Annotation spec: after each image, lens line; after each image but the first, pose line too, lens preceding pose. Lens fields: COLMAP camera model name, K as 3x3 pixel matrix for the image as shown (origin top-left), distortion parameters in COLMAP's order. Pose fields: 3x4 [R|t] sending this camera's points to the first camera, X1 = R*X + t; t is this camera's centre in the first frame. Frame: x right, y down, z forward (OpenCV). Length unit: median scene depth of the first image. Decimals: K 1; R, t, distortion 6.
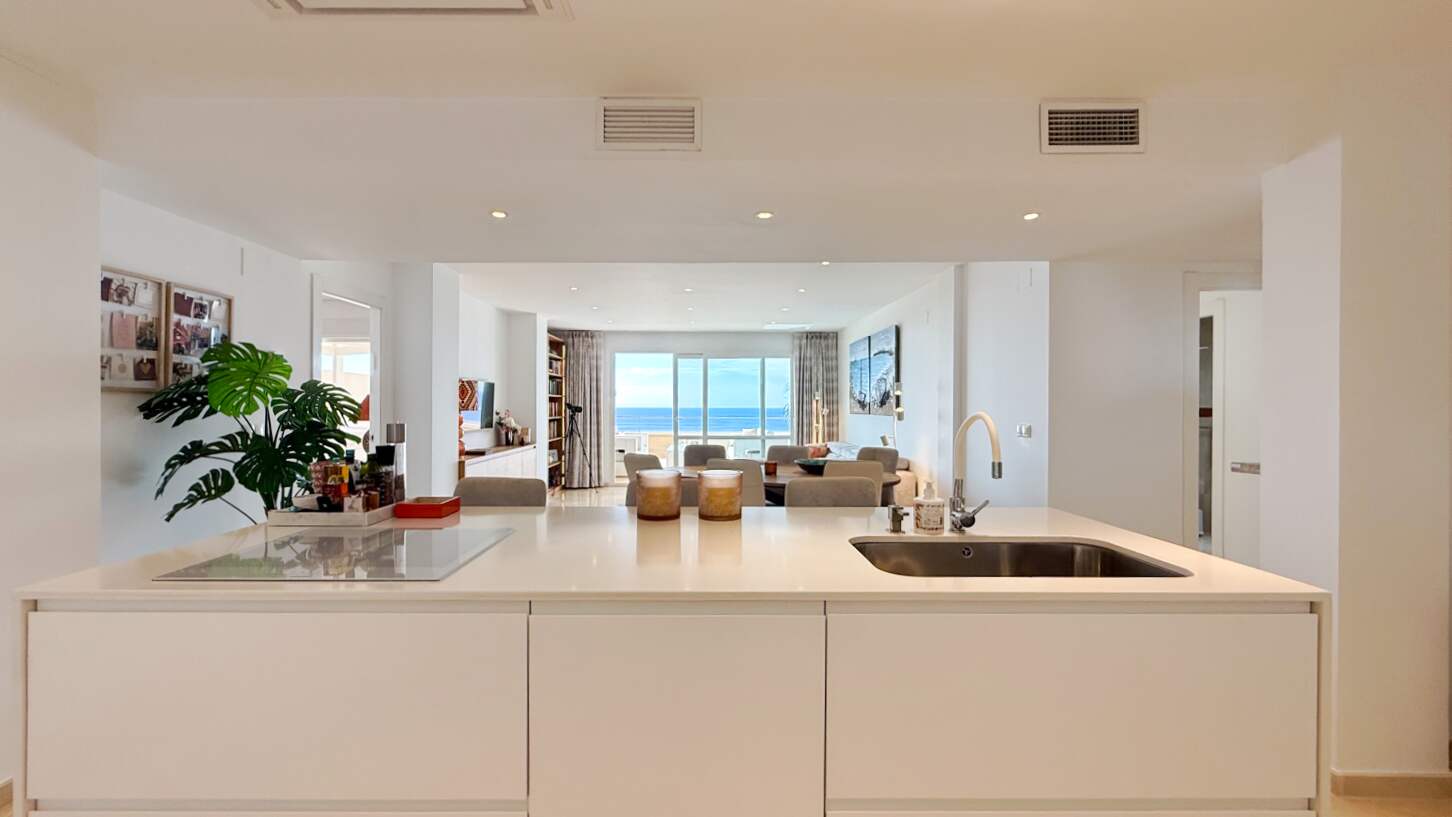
lens RADIAL K [[616.8, 0, 717.5], [0, 616.8, 386.5], [0, 0, 1]] dist [-0.002631, -0.000549]
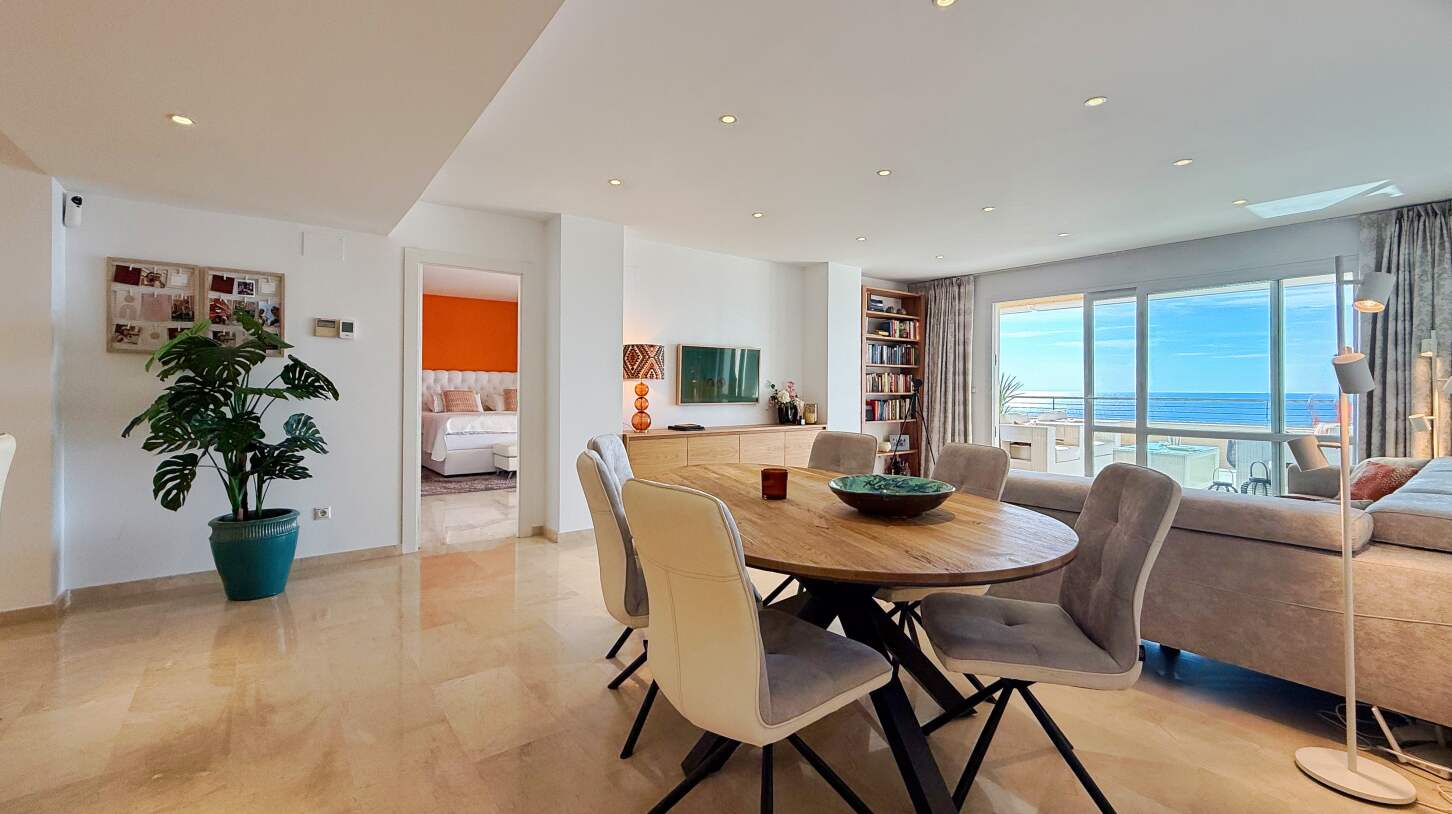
lens RADIAL K [[624.4, 0, 721.7], [0, 624.4, 384.7], [0, 0, 1]] dist [0.001911, -0.000168]
pose [[0.579668, -0.008239, -0.814811, 0.284678], [0.022916, 0.999718, 0.006194, 0.032753], [0.814531, -0.022262, 0.579693, 0.416097]]
